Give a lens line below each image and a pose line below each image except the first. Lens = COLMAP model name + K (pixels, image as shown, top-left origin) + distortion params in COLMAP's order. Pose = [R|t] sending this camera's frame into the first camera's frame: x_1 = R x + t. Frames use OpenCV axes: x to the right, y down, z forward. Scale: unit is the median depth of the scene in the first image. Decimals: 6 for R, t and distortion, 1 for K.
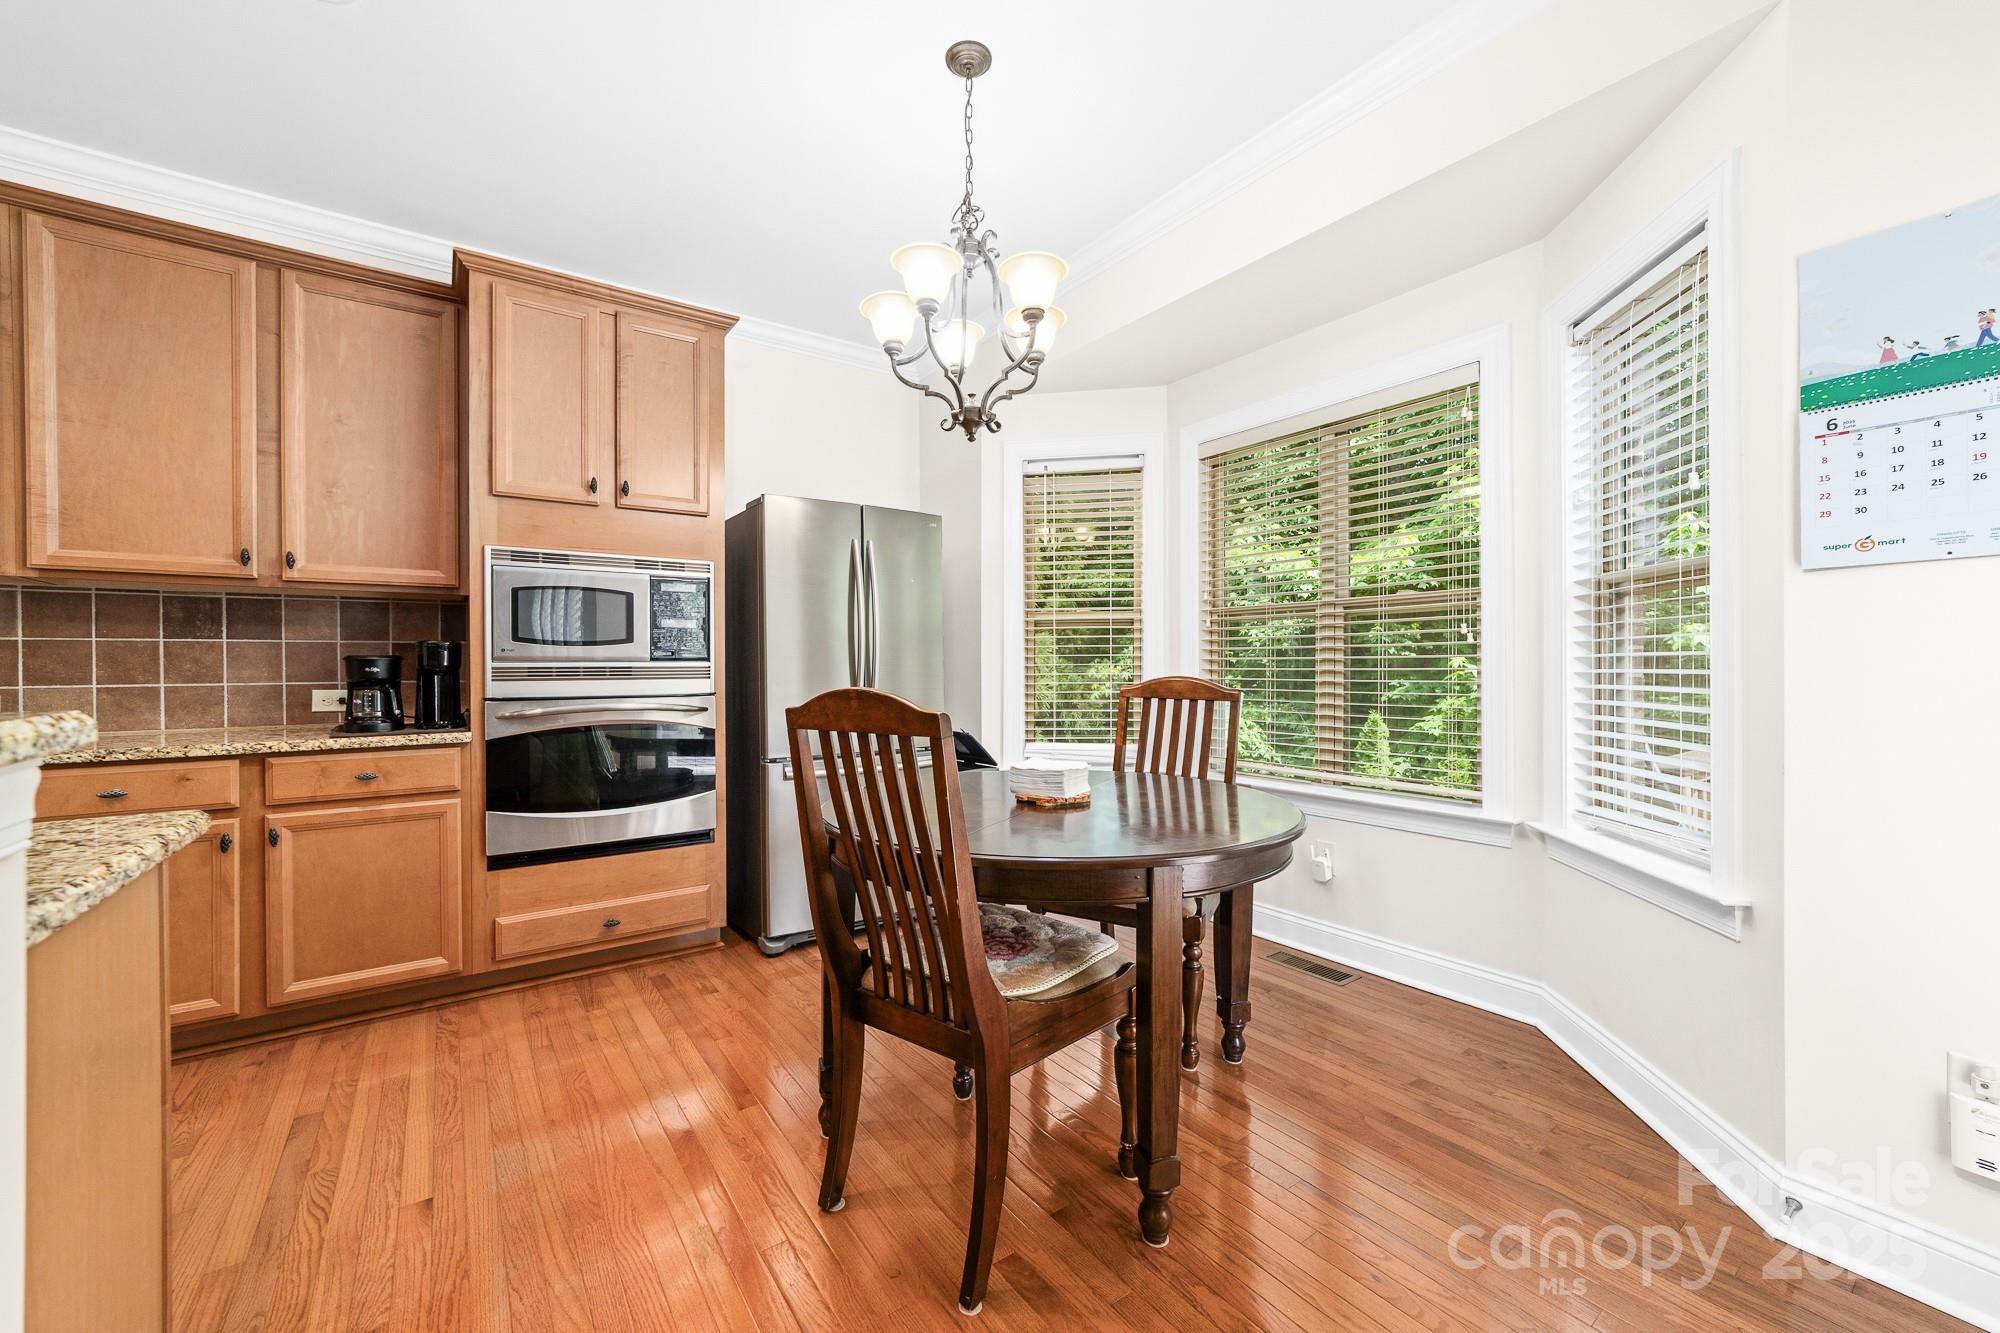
lens RADIAL K [[784.6, 0, 994.2], [0, 784.6, 665.9], [0, 0, 1]] dist [-0.005412, 0.002282]
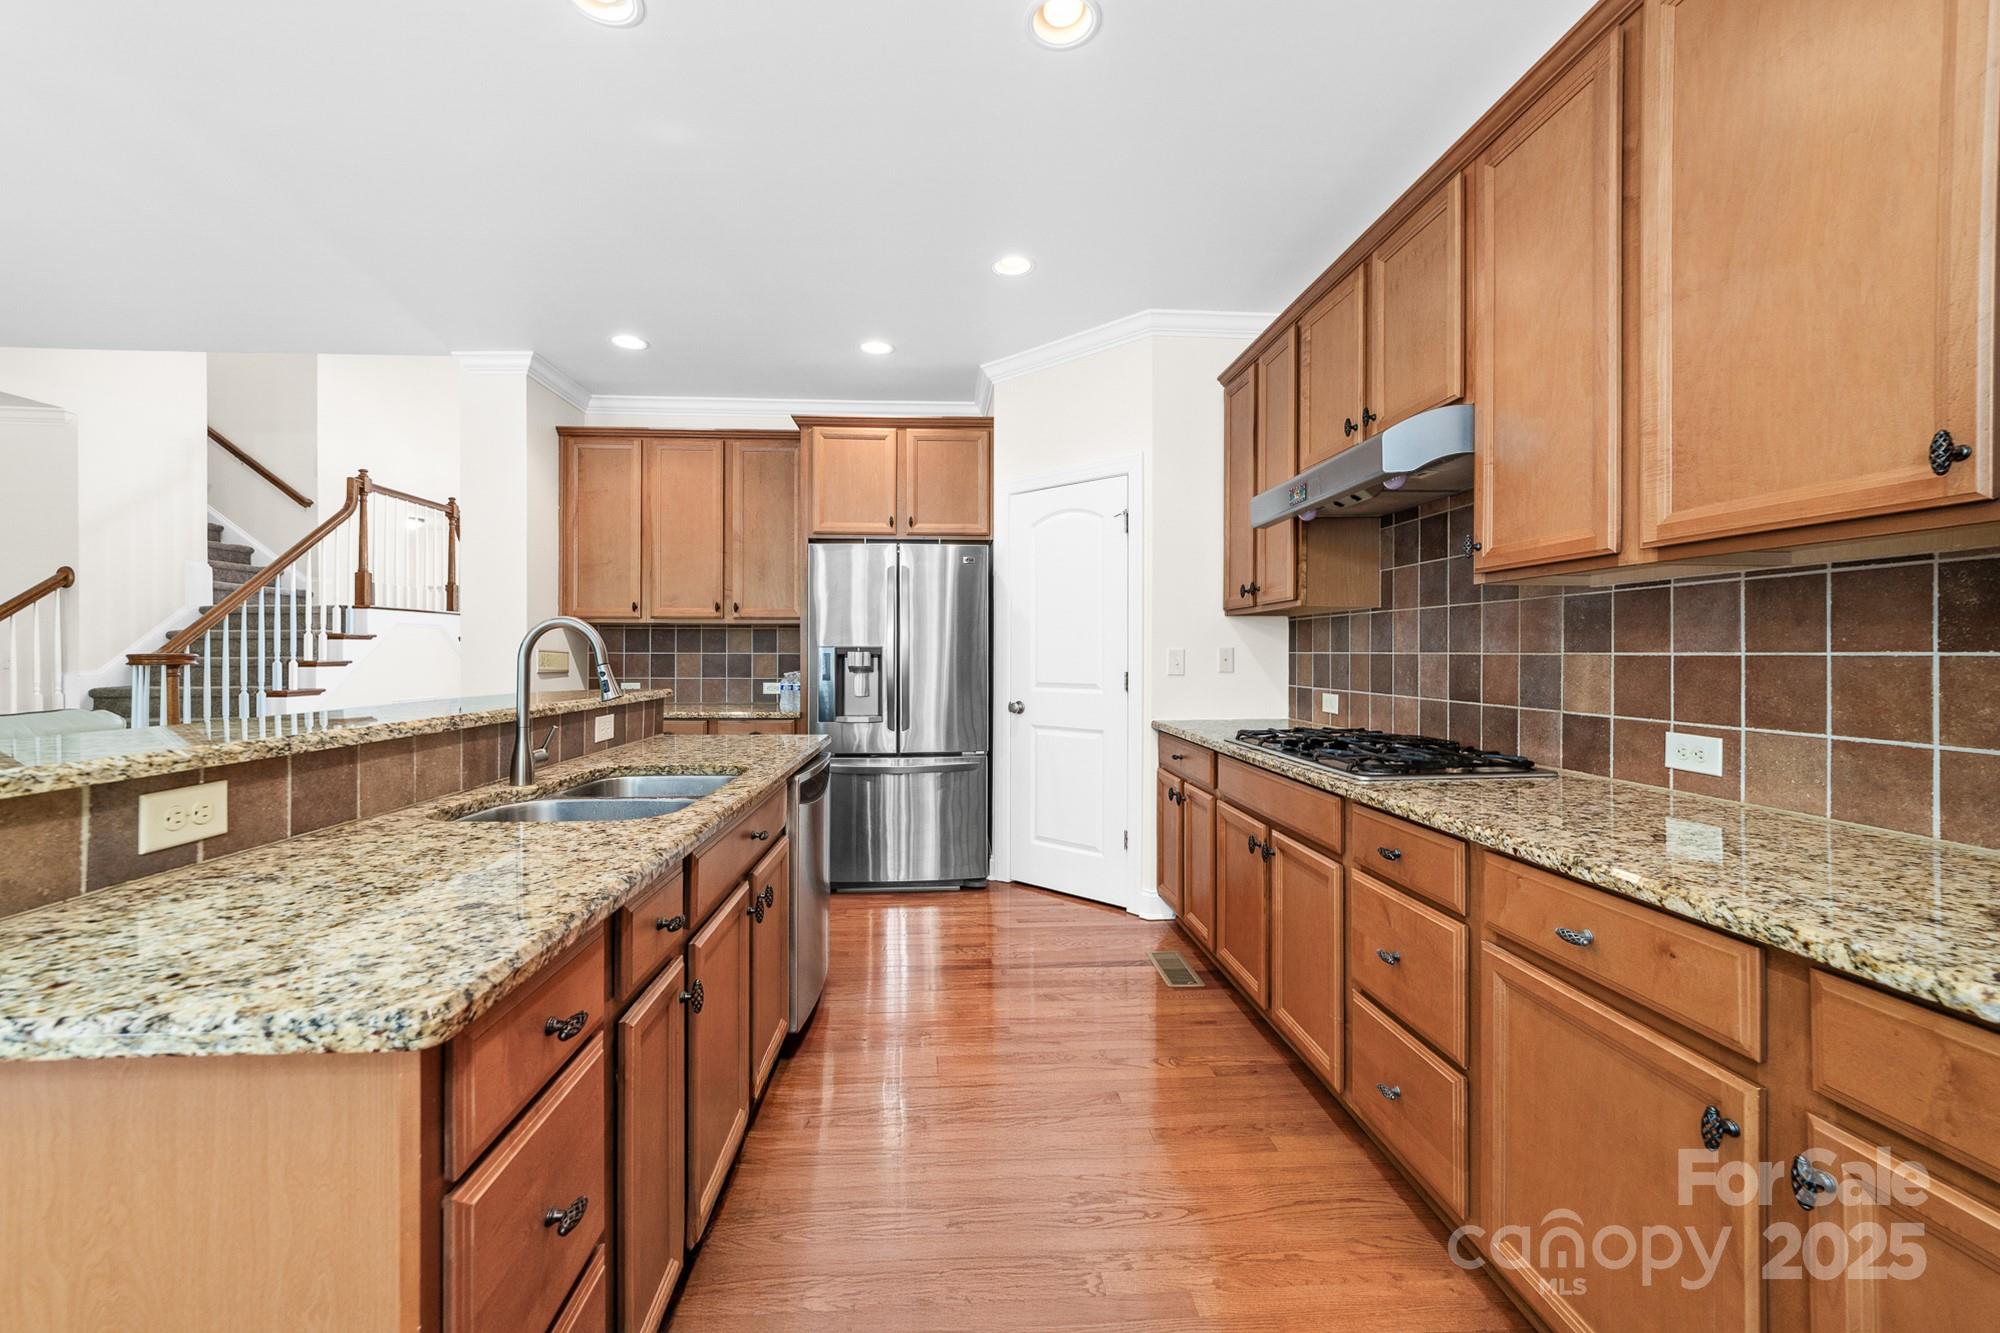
lens RADIAL K [[784.6, 0, 993.1], [0, 784.6, 650.5], [0, 0, 1]] dist [-0.005412, 0.002282]
pose [[-0.524085, 0.001282, -0.851665, -0.342634], [-0.001102, 0.999997, 0.002183, -0.036185], [0.851665, 0.002082, -0.524082, 0.760884]]
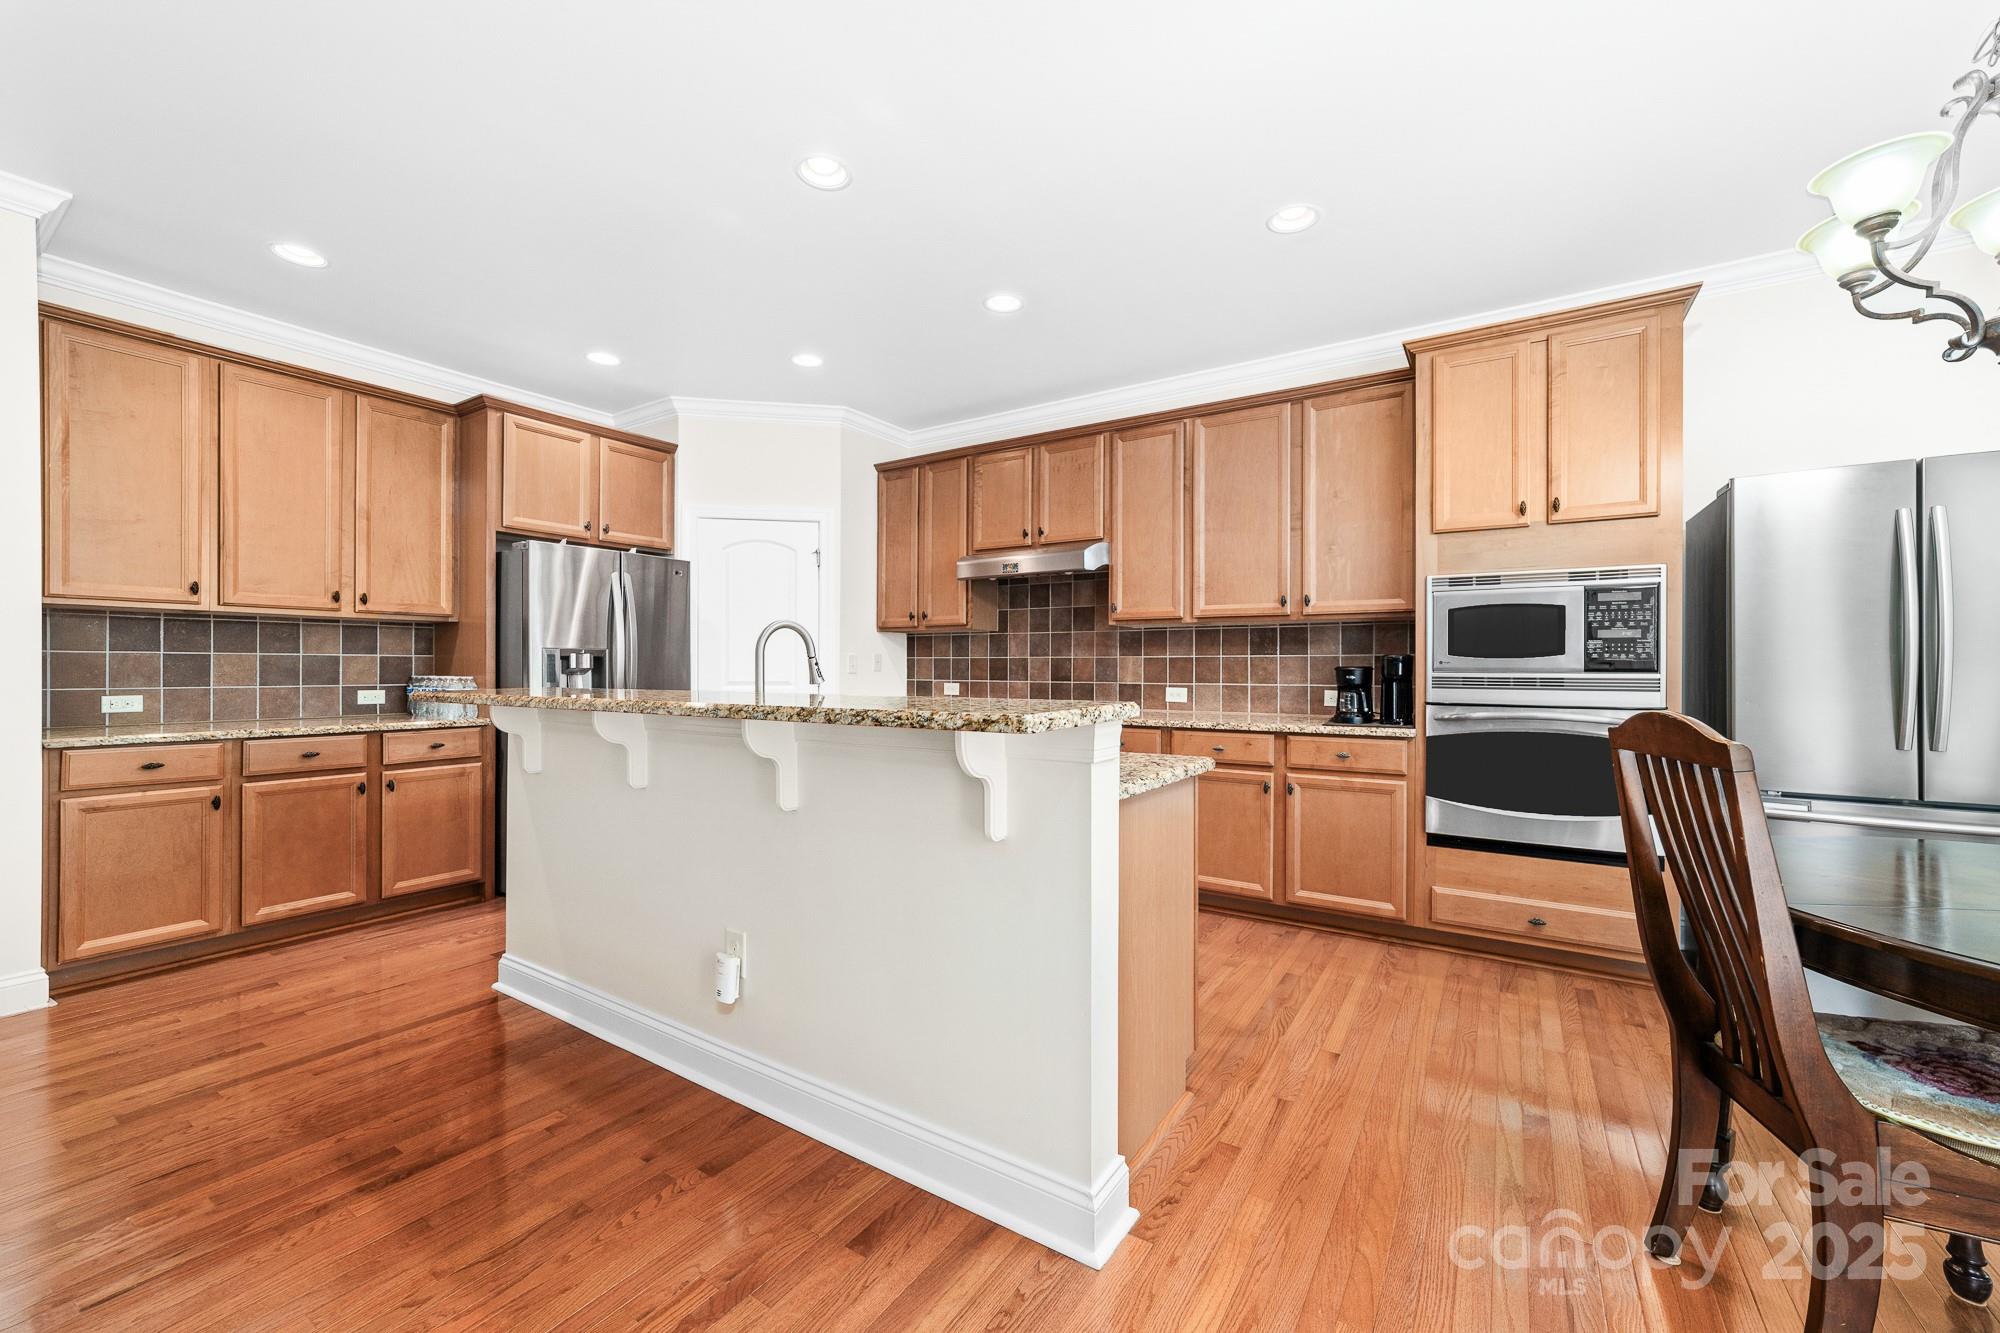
lens RADIAL K [[784.6, 0, 1004.2], [0, 784.6, 669.0], [0, 0, 1]] dist [-0.005412, 0.002282]
pose [[0.377262, 0.007694, -0.926074, 0.227007], [-0.005565, 0.999966, 0.006041, -0.014086], [0.926090, 0.002875, 0.377292, -0.062971]]
